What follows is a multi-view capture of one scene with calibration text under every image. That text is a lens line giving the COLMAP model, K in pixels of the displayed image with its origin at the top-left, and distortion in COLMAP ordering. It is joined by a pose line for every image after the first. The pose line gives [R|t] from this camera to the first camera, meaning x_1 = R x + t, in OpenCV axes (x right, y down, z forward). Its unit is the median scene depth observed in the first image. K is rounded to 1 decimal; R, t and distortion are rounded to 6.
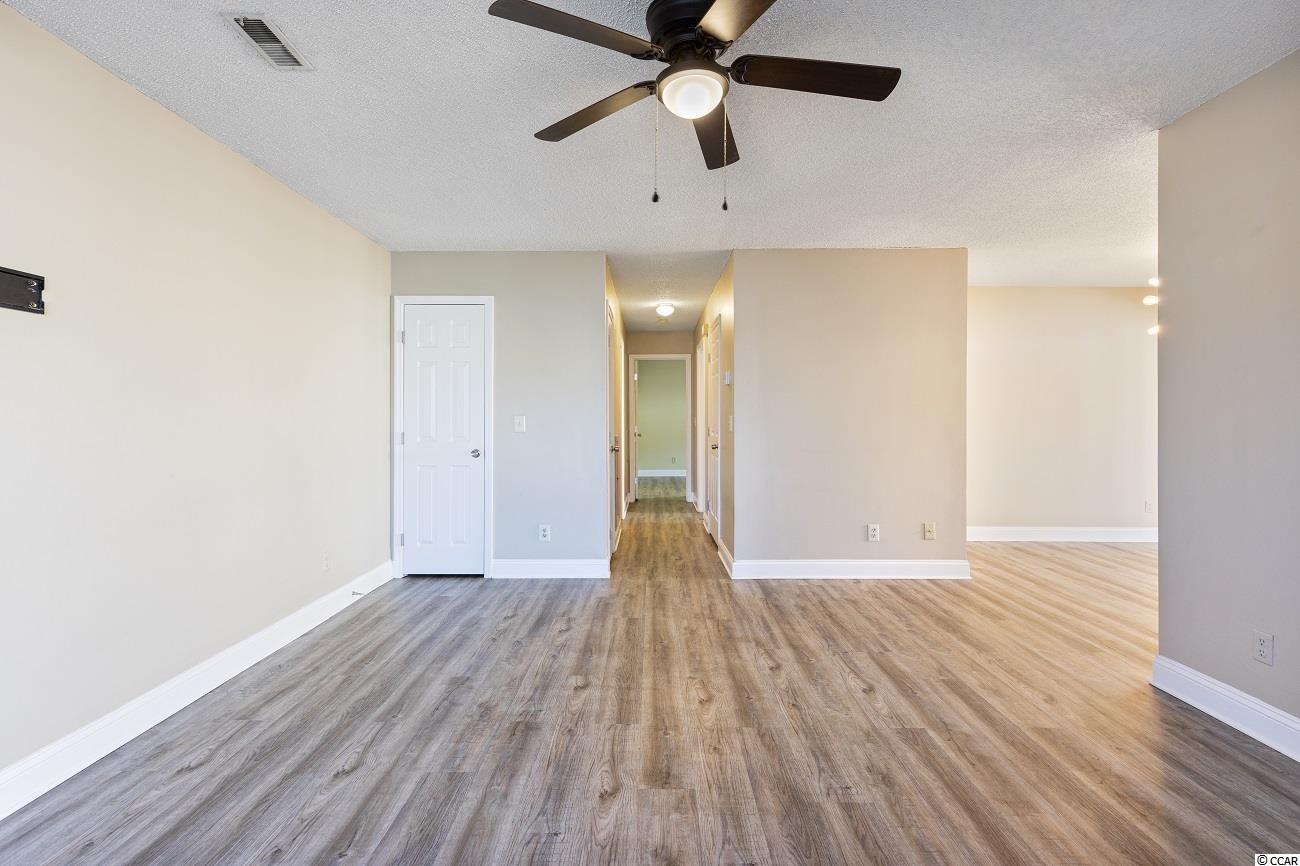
lens RADIAL K [[588.4, 0, 645.0], [0, 588.4, 417.1], [0, 0, 1]] dist [0.003635, -0.000687]
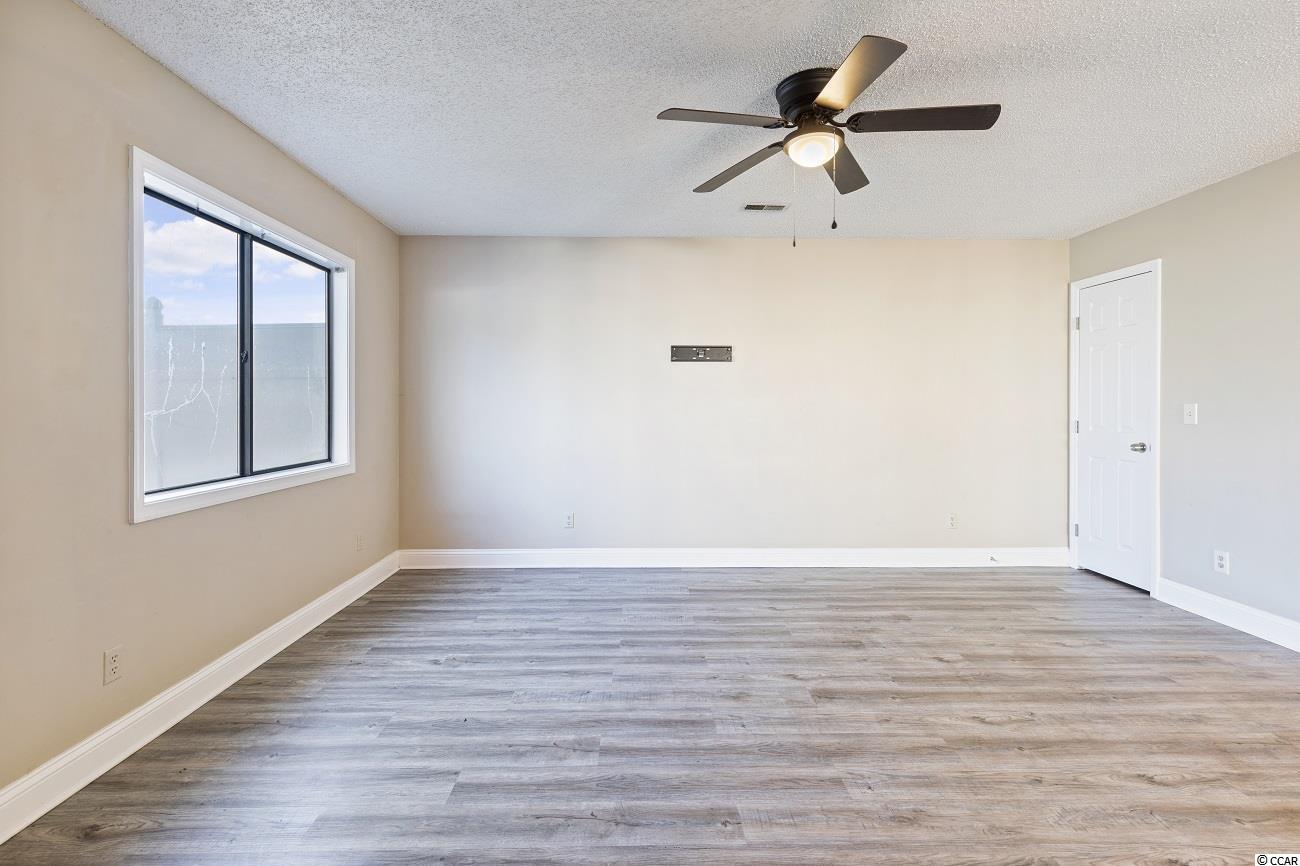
lens RADIAL K [[596.2, 0, 648.4], [0, 596.2, 403.8], [0, 0, 1]] dist [0.006668, -0.000756]
pose [[0.029915, -0.000813, -0.999552, 0.839727], [0.002005, 0.999998, -0.000754, -0.004169], [0.999550, -0.001981, 0.029916, 0.383975]]
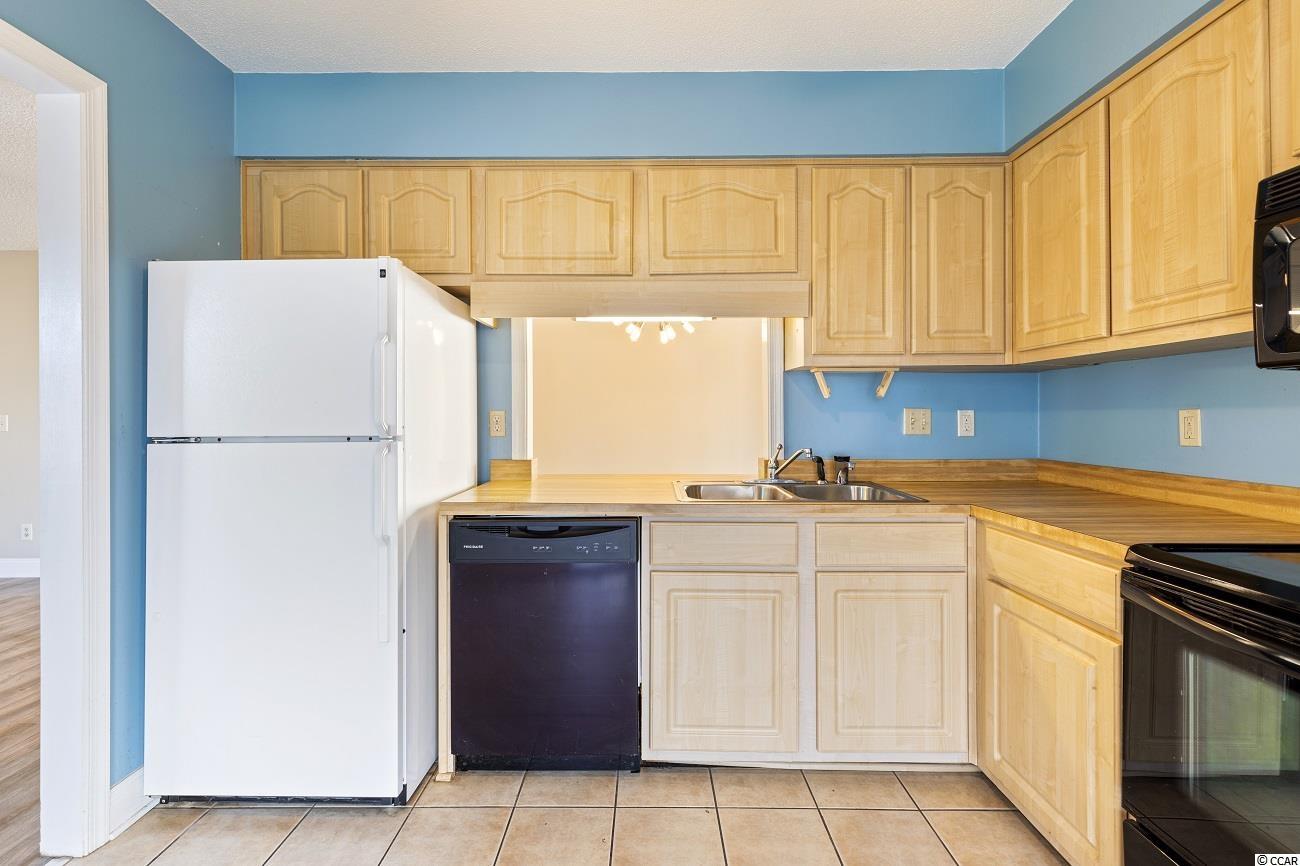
lens RADIAL K [[588.4, 0, 645.0], [0, 588.4, 417.1], [0, 0, 1]] dist [0.003635, -0.000687]
pose [[0.999989, -0.001448, 0.004530, 1.317774], [0.001432, 0.999993, 0.003421, -0.002285], [-0.004535, -0.003414, 0.999984, -0.019876]]
